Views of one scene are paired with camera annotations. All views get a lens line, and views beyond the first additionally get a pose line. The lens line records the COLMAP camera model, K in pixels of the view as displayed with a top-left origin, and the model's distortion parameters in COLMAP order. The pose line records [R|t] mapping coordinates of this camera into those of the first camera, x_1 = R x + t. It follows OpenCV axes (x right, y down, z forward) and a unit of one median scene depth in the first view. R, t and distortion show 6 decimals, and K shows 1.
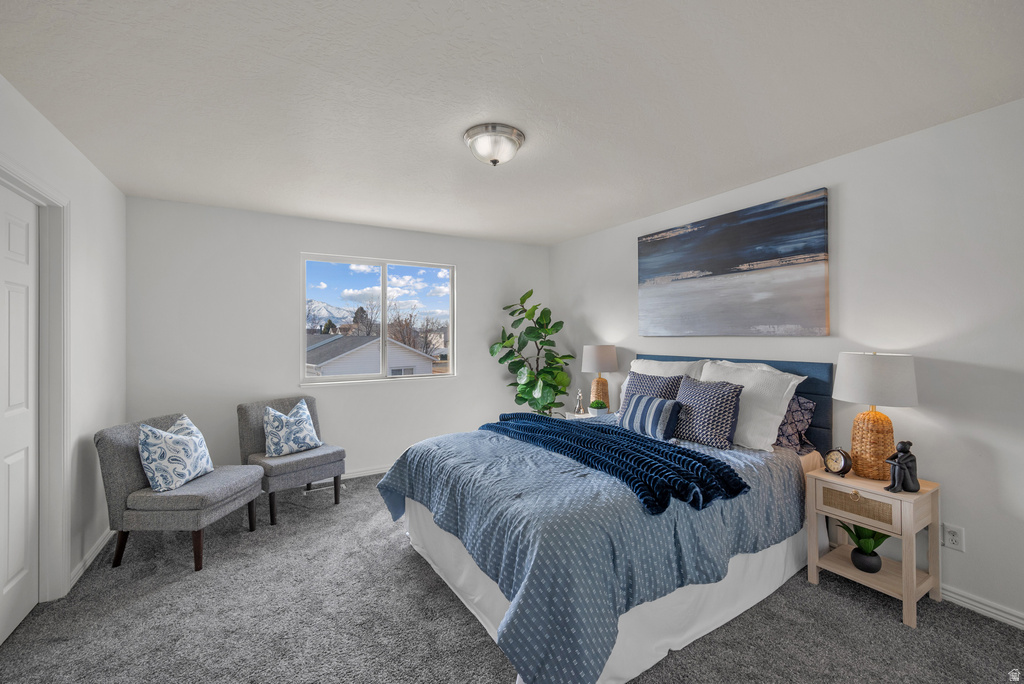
lens RADIAL K [[414.4, 0, 511.4], [0, 414.4, 337.1], [0, 0, 1]] dist [-0.001184, 0.000247]
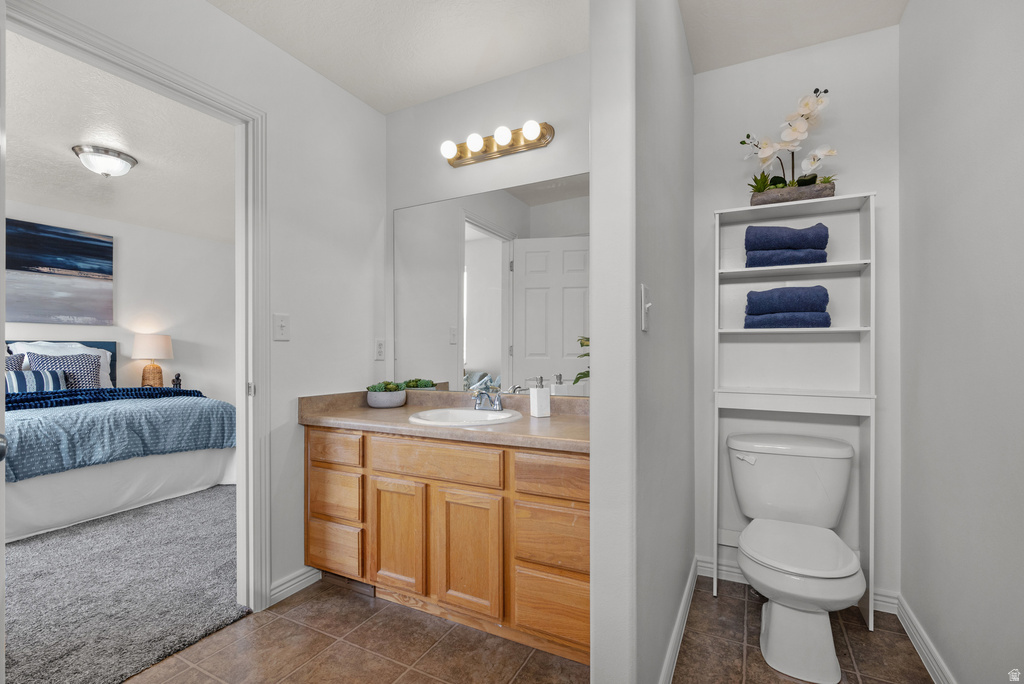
lens RADIAL K [[477.4, 0, 513.1], [0, 477.4, 347.2], [0, 0, 1]] dist [-0.000847, 0.000269]
pose [[-0.515346, 0.010798, 0.856914, -1.616337], [0.007196, 0.999940, -0.008273, 0.105569], [-0.856952, 0.001903, -0.515393, 0.569801]]
